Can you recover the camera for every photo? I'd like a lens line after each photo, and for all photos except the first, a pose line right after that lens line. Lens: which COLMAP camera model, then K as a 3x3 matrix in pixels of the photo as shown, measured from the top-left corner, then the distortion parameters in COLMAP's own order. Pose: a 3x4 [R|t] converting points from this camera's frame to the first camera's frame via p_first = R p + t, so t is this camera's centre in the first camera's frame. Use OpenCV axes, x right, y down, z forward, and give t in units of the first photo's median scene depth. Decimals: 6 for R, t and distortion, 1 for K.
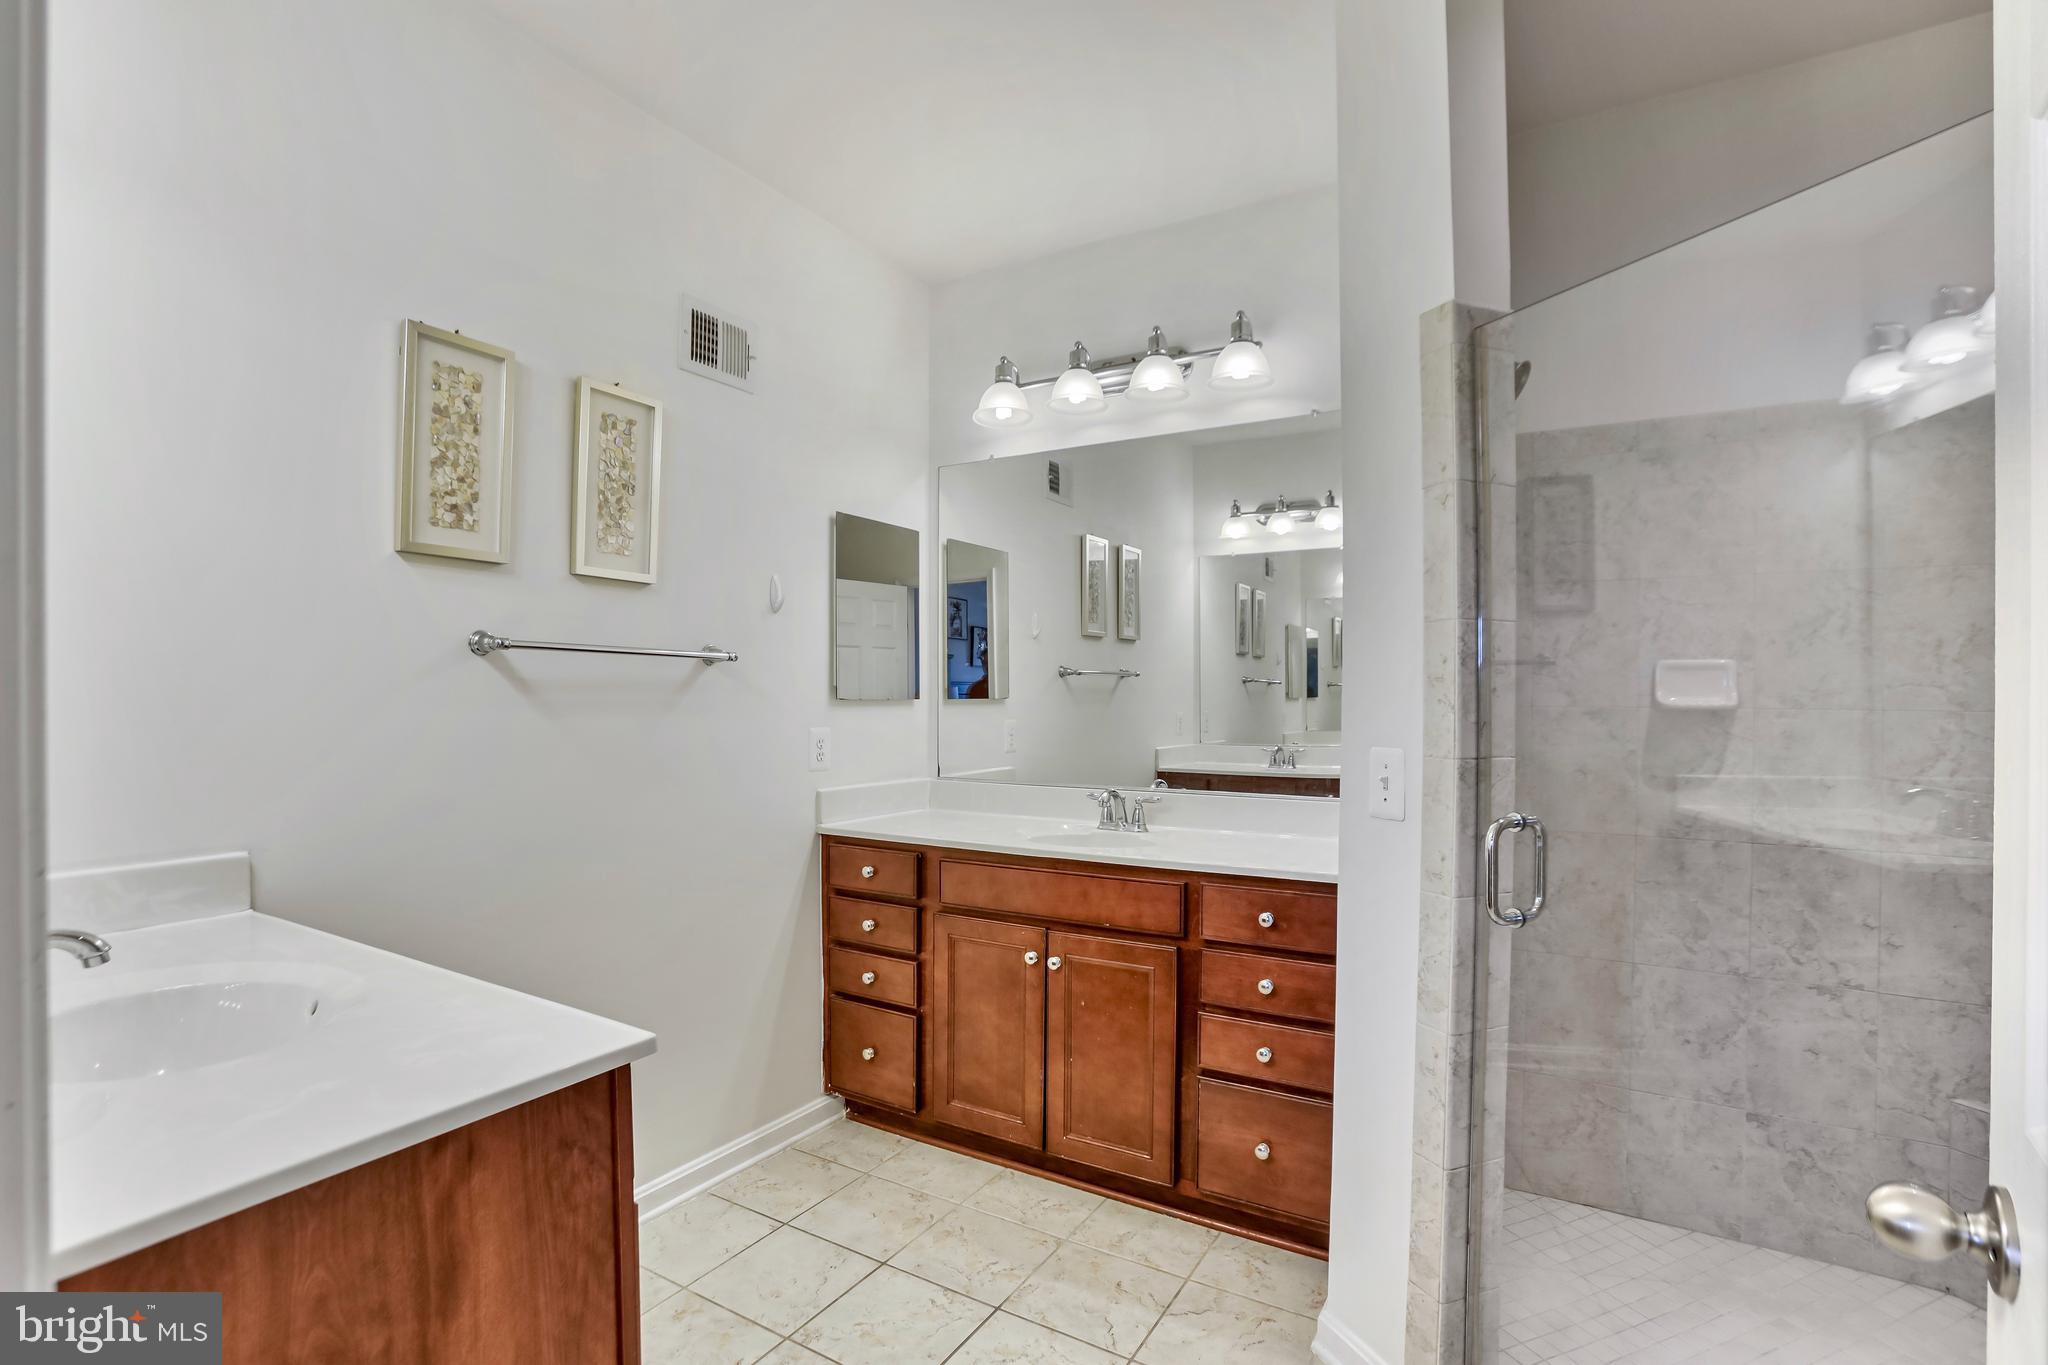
lens RADIAL K [[960.0, 0, 1031.3], [0, 960.0, 693.3], [0, 0, 1]] dist [-0.066680, 0.025077]
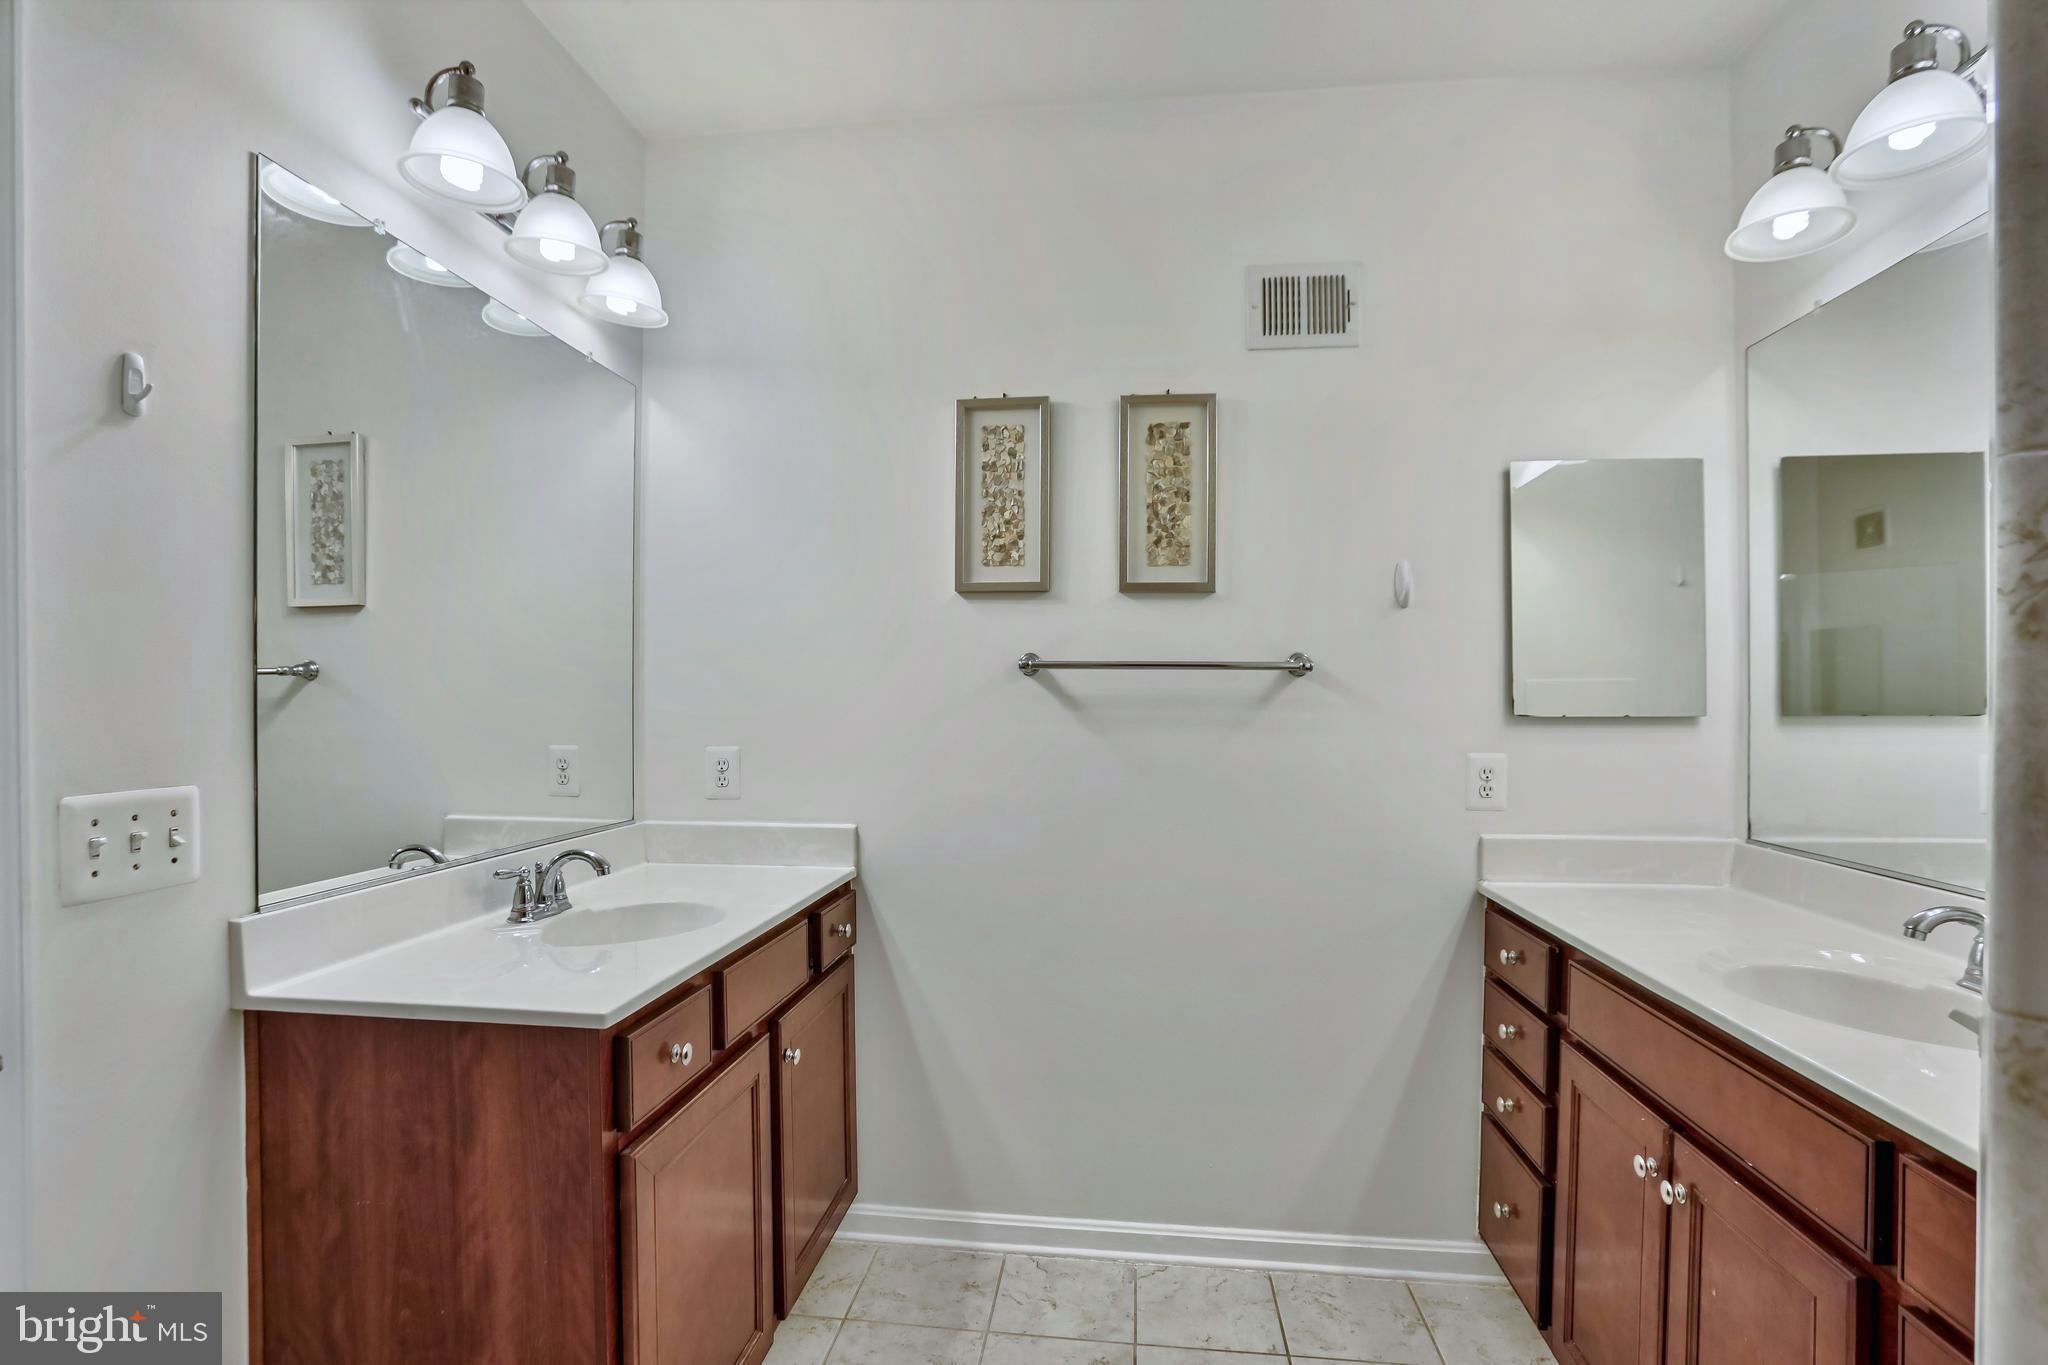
lens RADIAL K [[960.0, 0, 1016.5], [0, 960.0, 698.6], [0, 0, 1]] dist [-0.066680, 0.025077]
pose [[0.395472, -0.004551, -0.918467, 0.467225], [0.003974, 0.999987, -0.003244, -0.009069], [0.918469, -0.002367, 0.395485, 0.545593]]
